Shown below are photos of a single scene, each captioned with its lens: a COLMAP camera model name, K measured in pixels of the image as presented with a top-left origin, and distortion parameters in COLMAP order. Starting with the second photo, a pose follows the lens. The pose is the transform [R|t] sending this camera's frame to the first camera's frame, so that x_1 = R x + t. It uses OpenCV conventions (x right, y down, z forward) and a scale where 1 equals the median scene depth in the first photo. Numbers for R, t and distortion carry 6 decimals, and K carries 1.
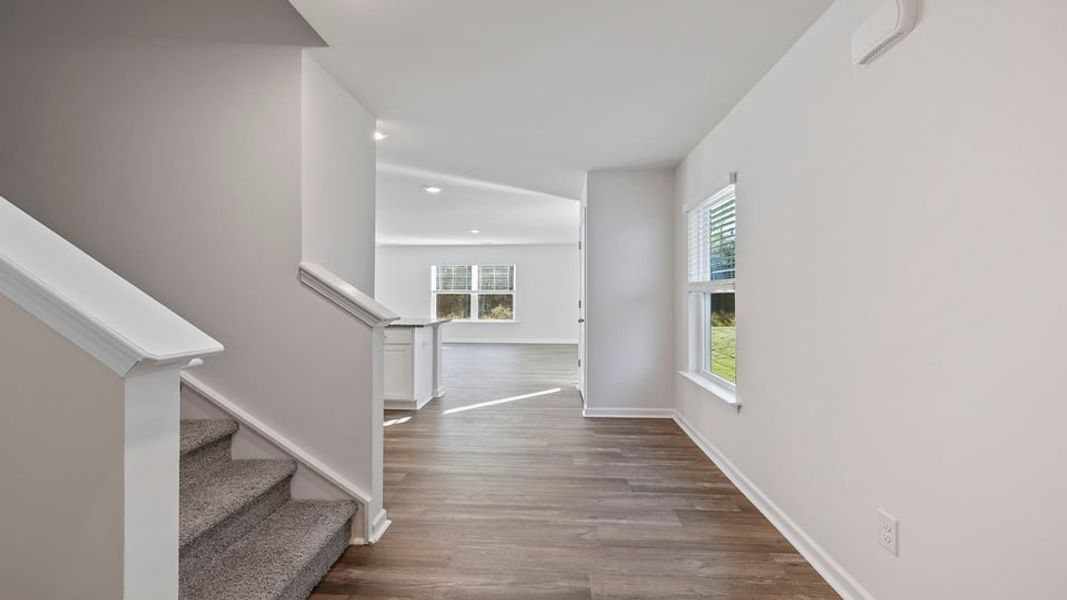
lens RADIAL K [[460.5, 0, 536.8], [0, 460.5, 295.1], [0, 0, 1]] dist [0.006532, 0.000547]
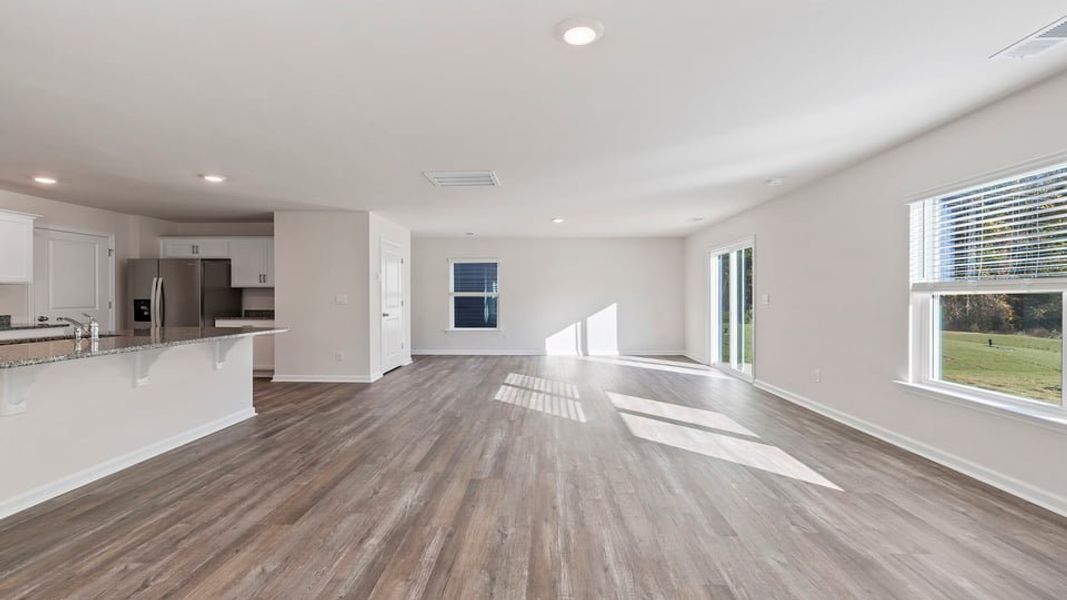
lens RADIAL K [[460.5, 0, 530.9], [0, 460.5, 300.8], [0, 0, 1]] dist [0.006532, 0.000547]
pose [[0.003013, 0.004130, -0.999987, 0.082687], [0.001477, 0.999990, 0.004134, -0.000236], [0.999994, -0.001490, 0.003007, 0.744083]]
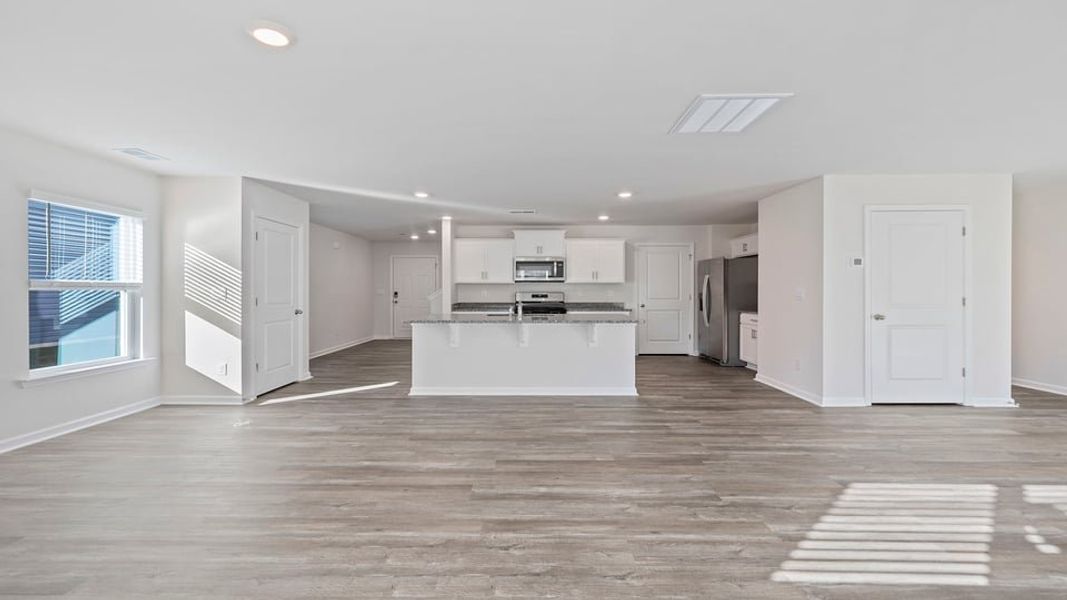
lens RADIAL K [[460.5, 0, 527.1], [0, 460.5, 292.7], [0, 0, 1]] dist [0.006532, 0.000547]
pose [[-0.999640, -0.004795, -0.026383, -0.206681], [-0.004842, 0.999987, 0.001704, -0.000707], [0.026374, 0.001831, -0.999650, 0.960396]]
